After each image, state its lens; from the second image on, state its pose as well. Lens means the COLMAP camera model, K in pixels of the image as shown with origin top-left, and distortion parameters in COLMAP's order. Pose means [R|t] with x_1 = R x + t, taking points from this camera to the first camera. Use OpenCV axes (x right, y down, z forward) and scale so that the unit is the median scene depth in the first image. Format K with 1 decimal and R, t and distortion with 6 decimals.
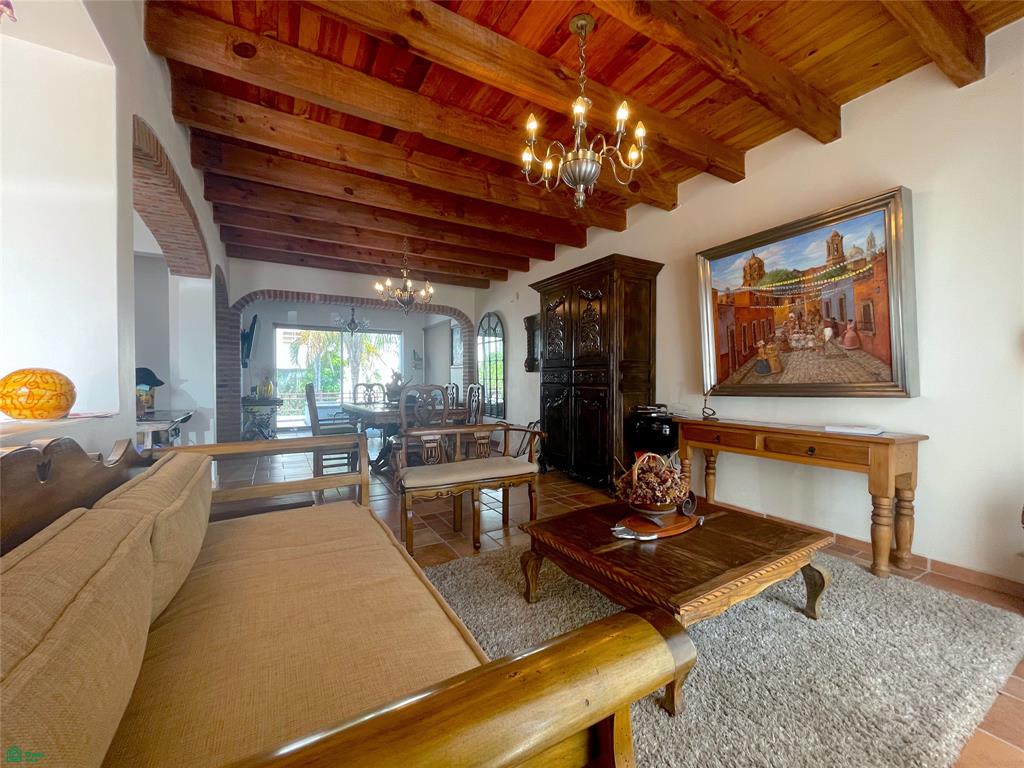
lens RADIAL K [[412.0, 0, 511.8], [0, 412.0, 378.4], [0, 0, 1]] dist [0.001239, 0.000091]
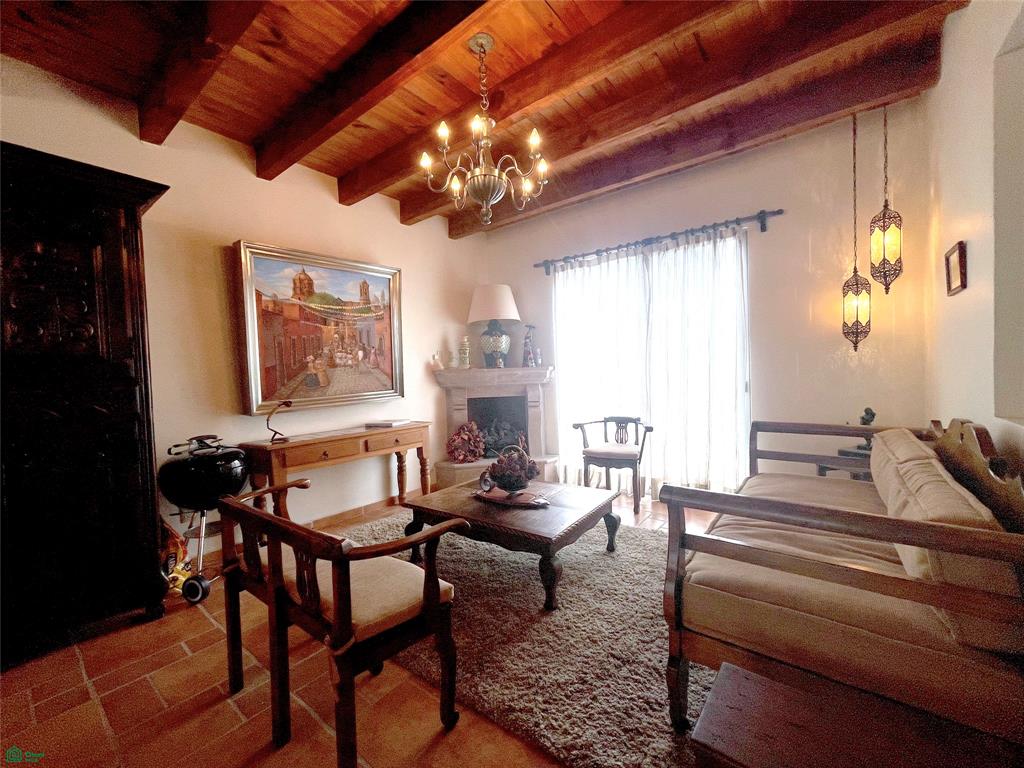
lens RADIAL K [[412.0, 0, 509.3], [0, 412.0, 385.0], [0, 0, 1]] dist [0.001239, 0.000091]
pose [[-0.383625, -0.013189, 0.923395, -0.568811], [0.032834, 0.999071, 0.027911, -0.031367], [-0.922905, 0.041026, -0.382836, 0.972724]]
